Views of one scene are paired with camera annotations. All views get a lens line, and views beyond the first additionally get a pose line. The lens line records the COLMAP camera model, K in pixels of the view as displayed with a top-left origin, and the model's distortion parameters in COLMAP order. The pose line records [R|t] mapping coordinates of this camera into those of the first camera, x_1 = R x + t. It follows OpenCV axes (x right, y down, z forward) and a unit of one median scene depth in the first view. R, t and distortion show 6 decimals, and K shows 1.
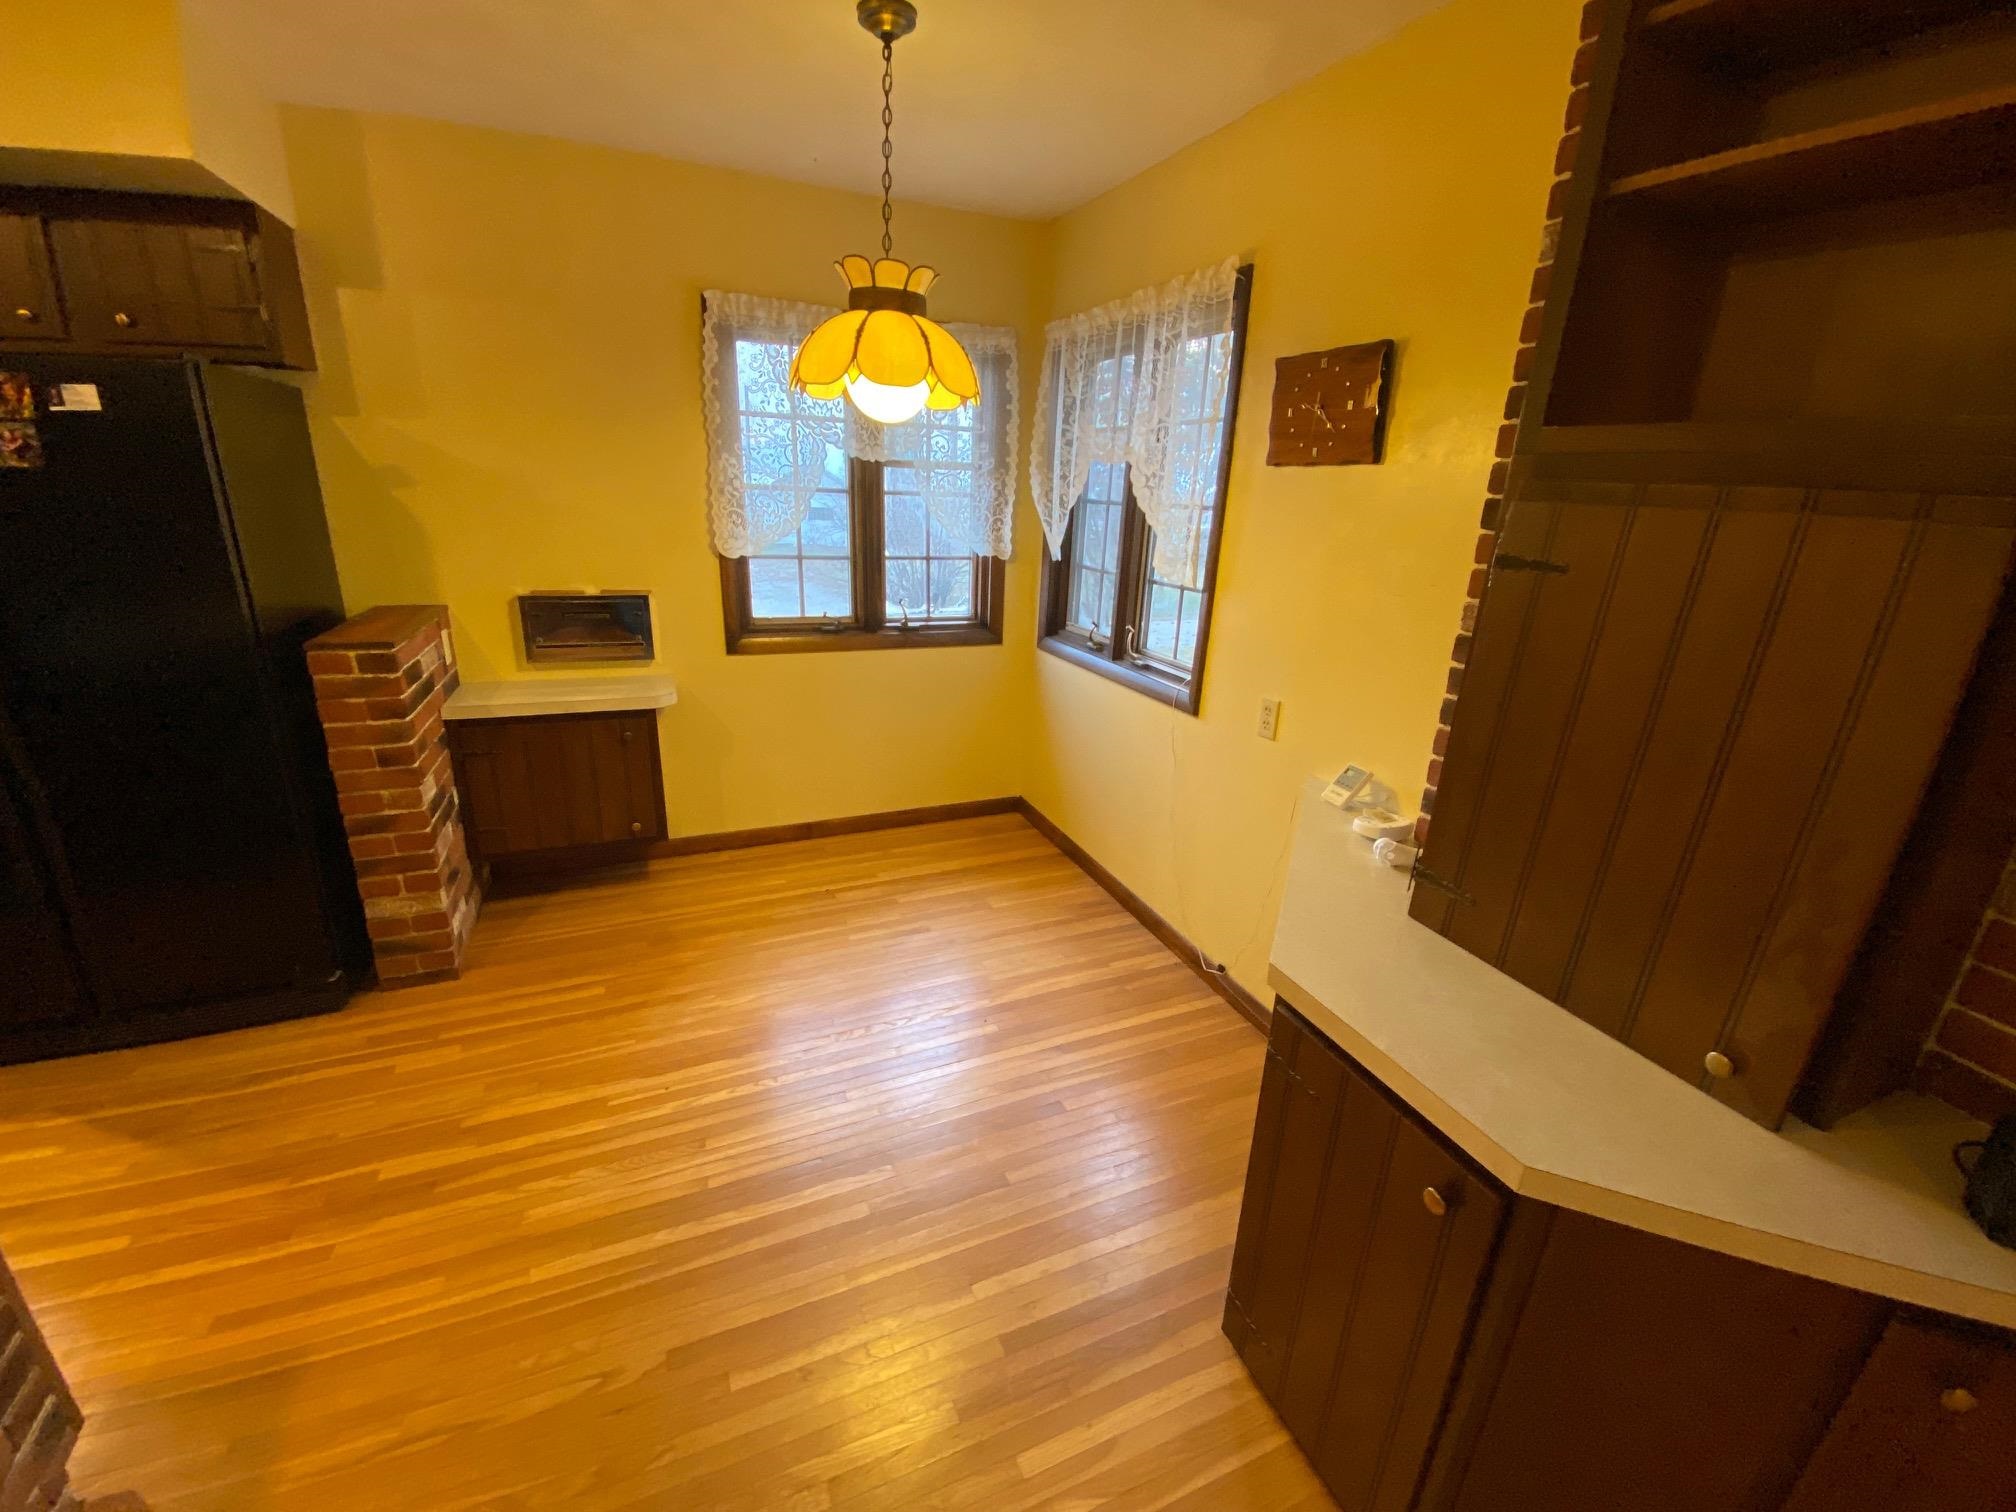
lens RADIAL K [[806.9, 0, 1010.1], [0, 806.9, 749.0], [0, 0, 1]] dist [0.014944, -0.017206]
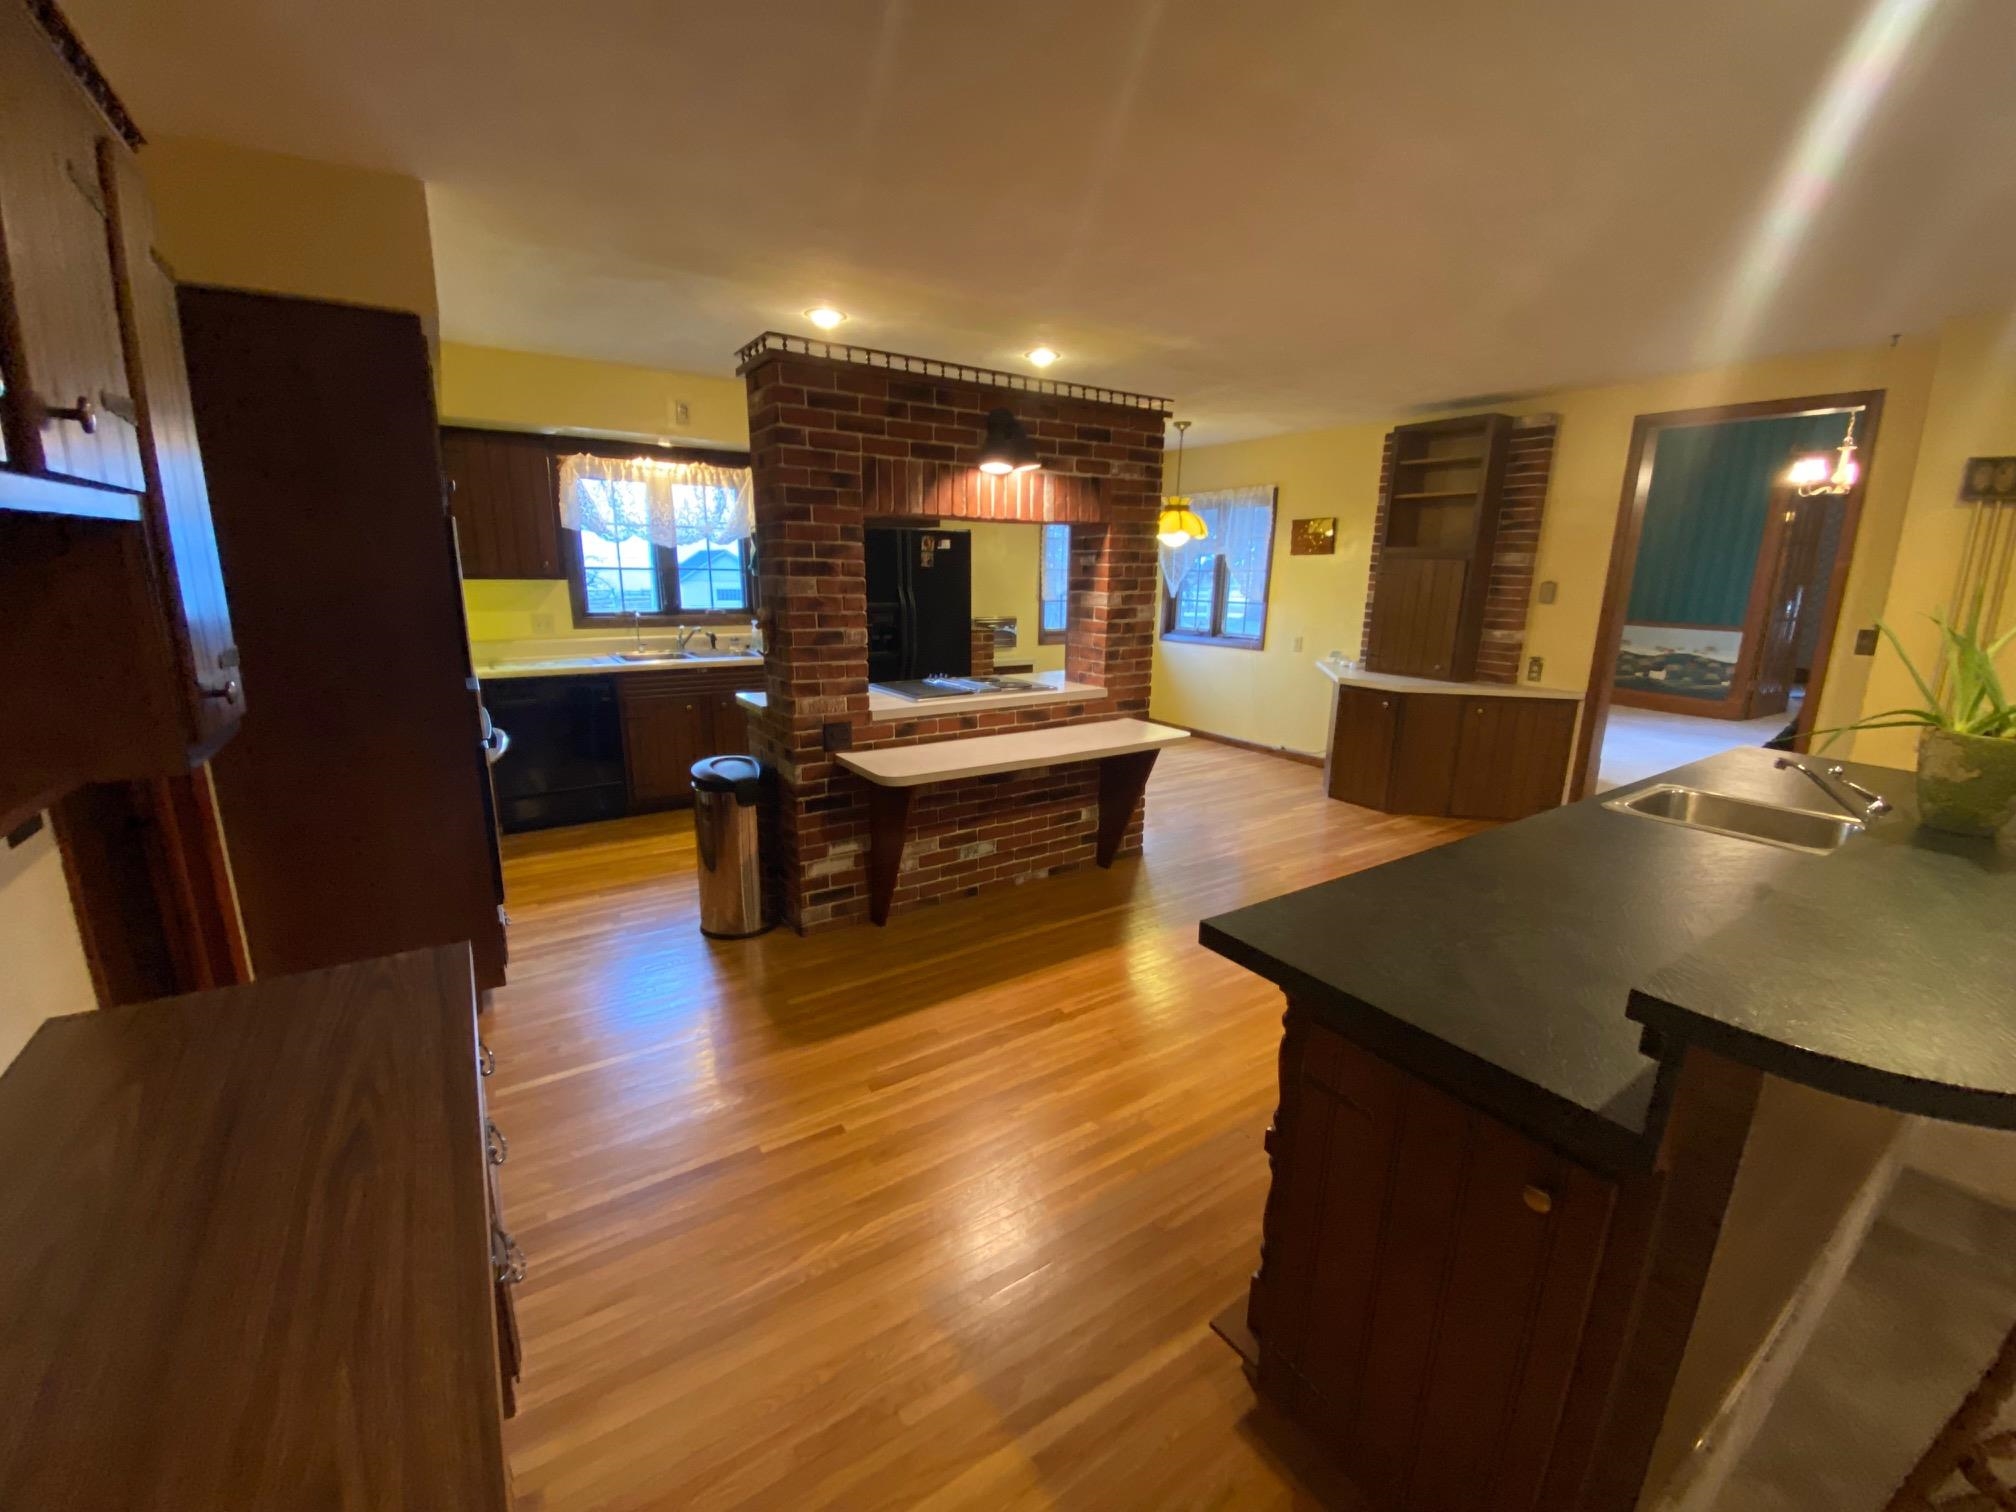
lens RADIAL K [[807.9, 0, 994.5], [0, 807.9, 757.5], [0, 0, 1]] dist [0.015709, -0.017100]
pose [[0.983920, -0.070660, 0.164036, -1.186011], [0.083305, 0.993954, -0.071522, 0.461459], [-0.157991, 0.084037, 0.983858, -1.533705]]
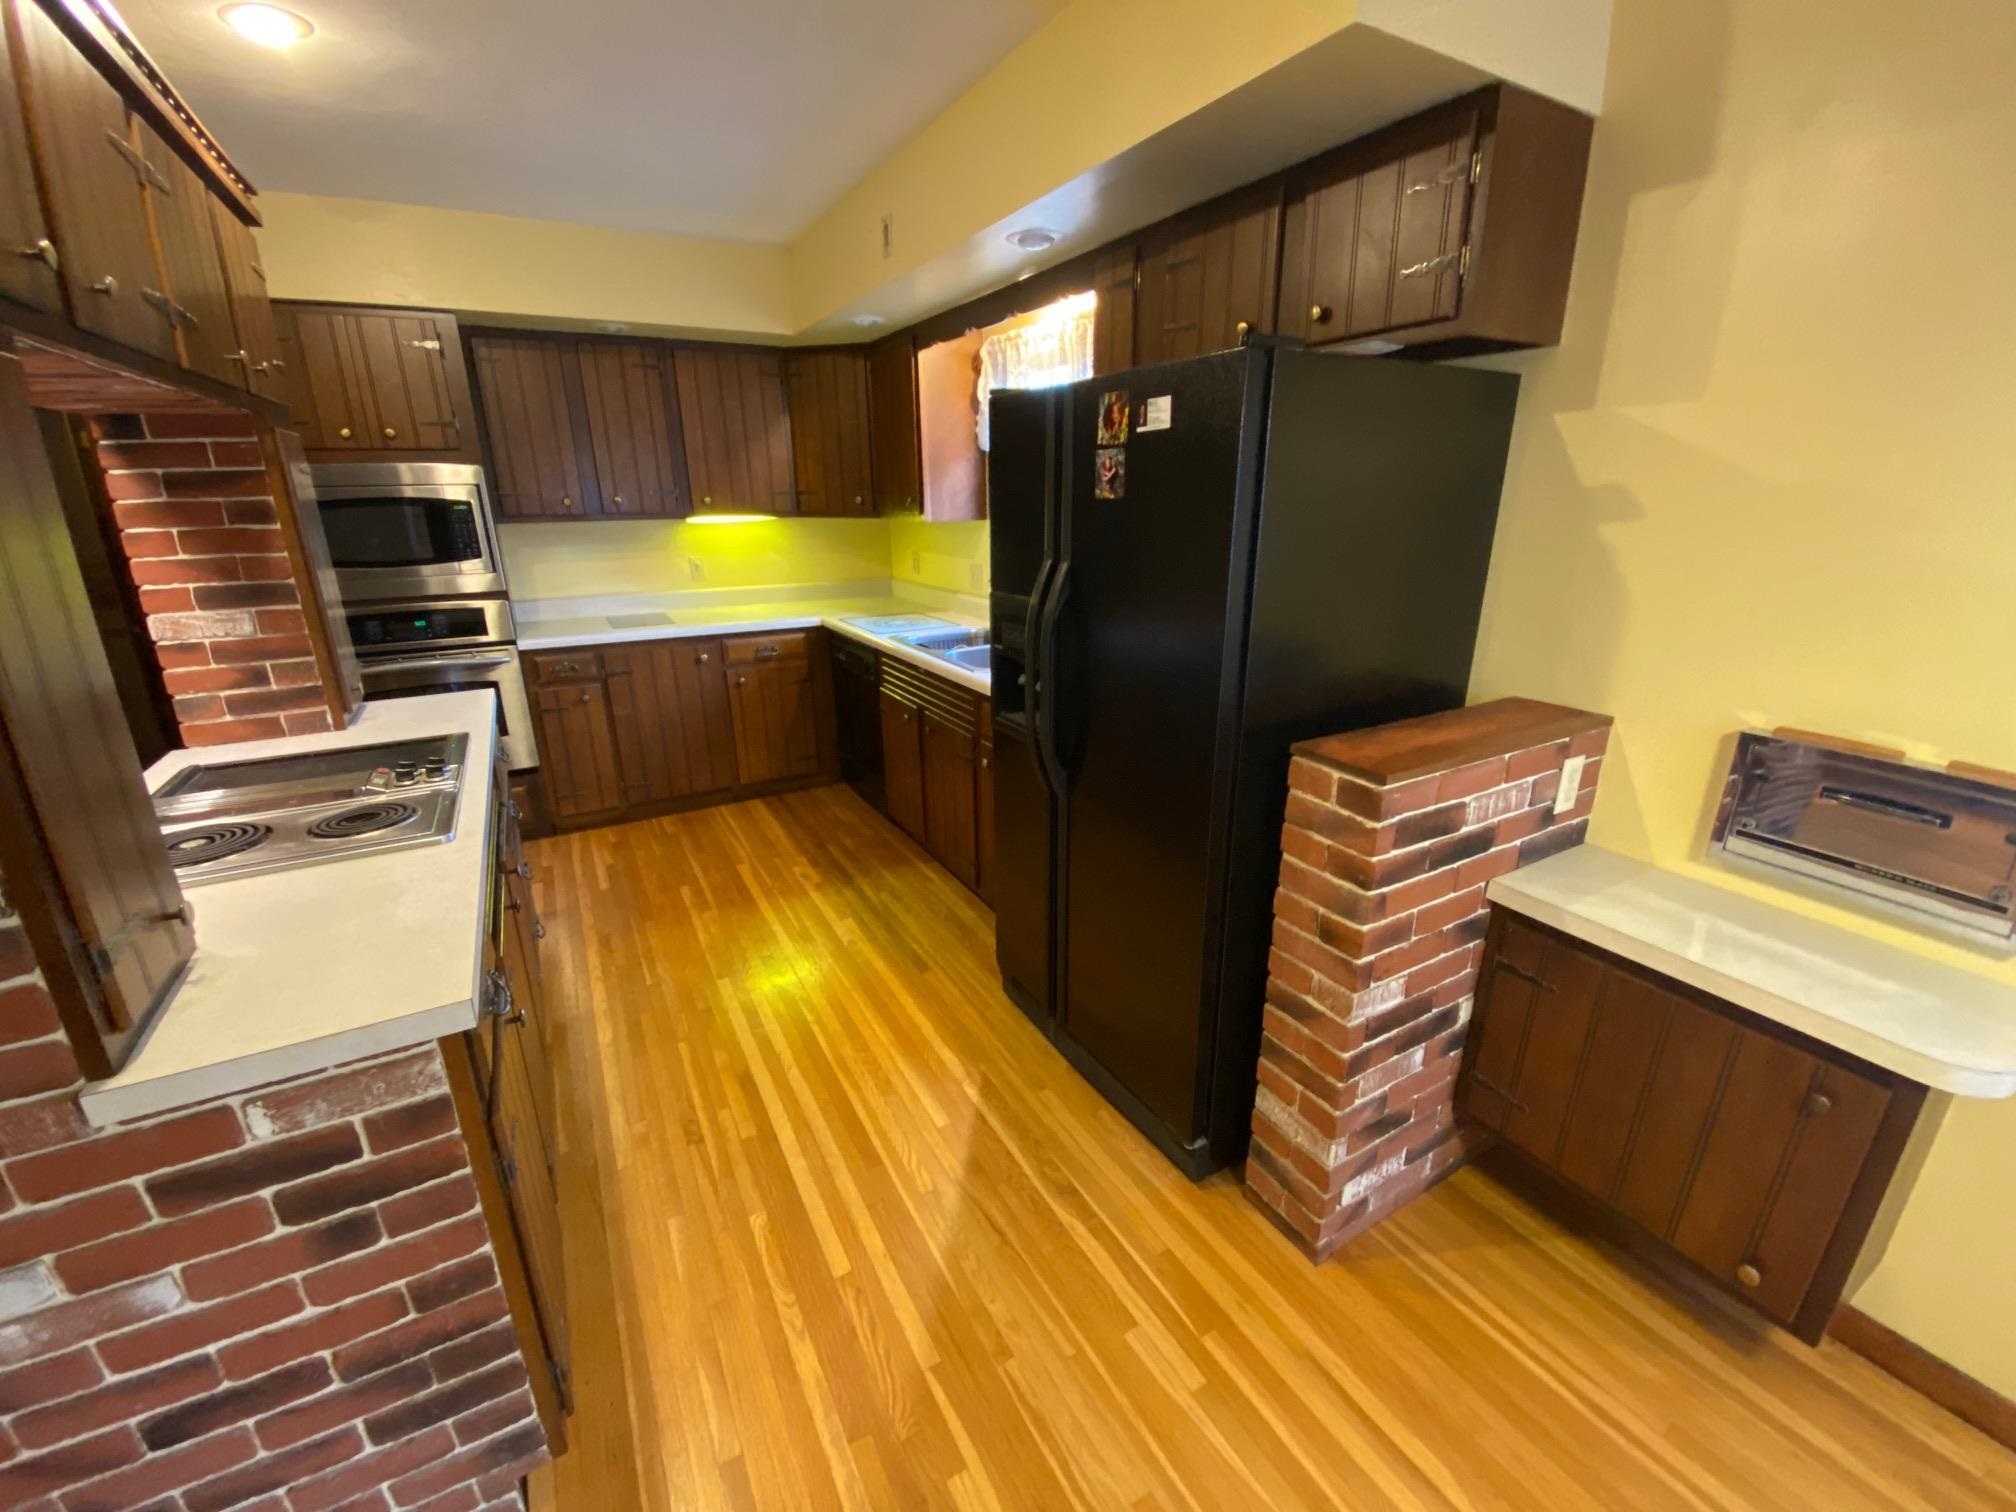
lens RADIAL K [[807.9, 0, 994.5], [0, 807.9, 757.5], [0, 0, 1]] dist [0.015709, -0.017100]
pose [[0.099112, 0.264106, -0.959388, -0.207495], [-0.295924, 0.928337, 0.224987, -0.188577], [0.950056, 0.261607, 0.170165, 0.597595]]
